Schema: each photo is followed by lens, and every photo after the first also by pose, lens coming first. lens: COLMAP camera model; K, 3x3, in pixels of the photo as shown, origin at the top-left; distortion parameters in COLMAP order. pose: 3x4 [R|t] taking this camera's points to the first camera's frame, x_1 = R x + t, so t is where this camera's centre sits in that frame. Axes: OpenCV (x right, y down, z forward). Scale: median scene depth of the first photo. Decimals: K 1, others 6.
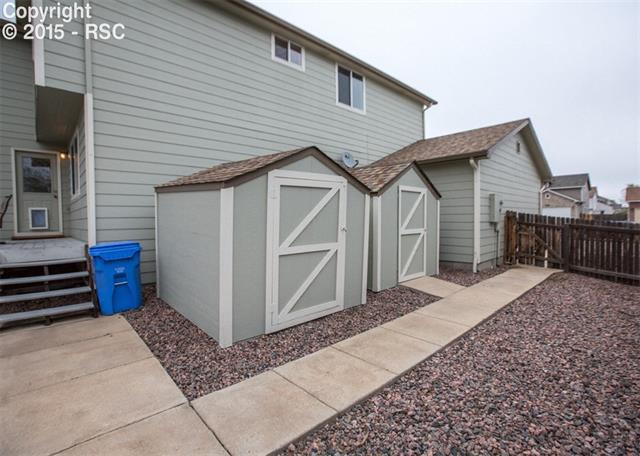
lens RADIAL K [[309.0, 0, 341.1], [0, 309.0, 226.9], [0, 0, 1]] dist [-0.062697, 0.026177]
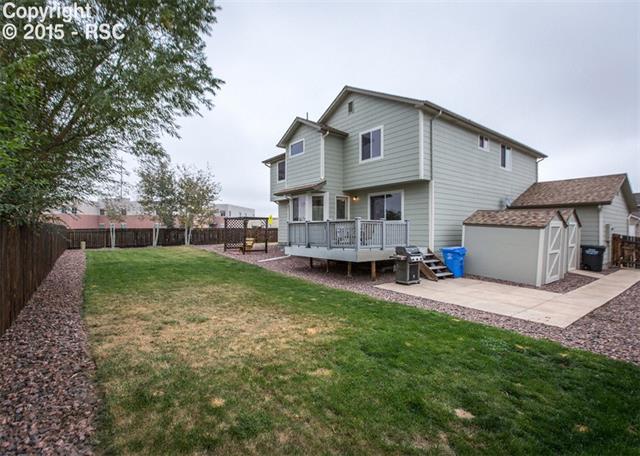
lens RADIAL K [[302.7, 0, 329.9], [0, 302.7, 226.8], [0, 0, 1]] dist [-0.000456, -0.001874]
pose [[0.993537, 0.019594, -0.111803, -0.822971], [-0.023195, 0.999250, -0.030999, -0.005386], [0.111112, 0.033392, 0.993247, -0.808447]]
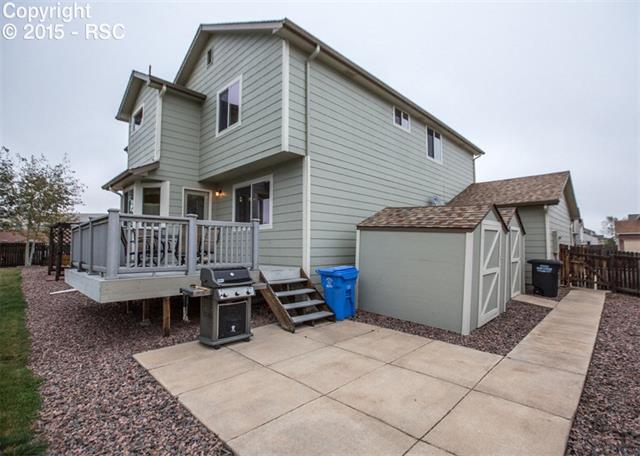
lens RADIAL K [[309.0, 0, 341.1], [0, 309.0, 226.9], [0, 0, 1]] dist [-0.062697, 0.026177]
pose [[0.998790, 0.016262, 0.046416, -0.461887], [-0.012104, 0.996004, -0.088483, -0.001793], [-0.047670, 0.087814, 0.994996, -0.228602]]
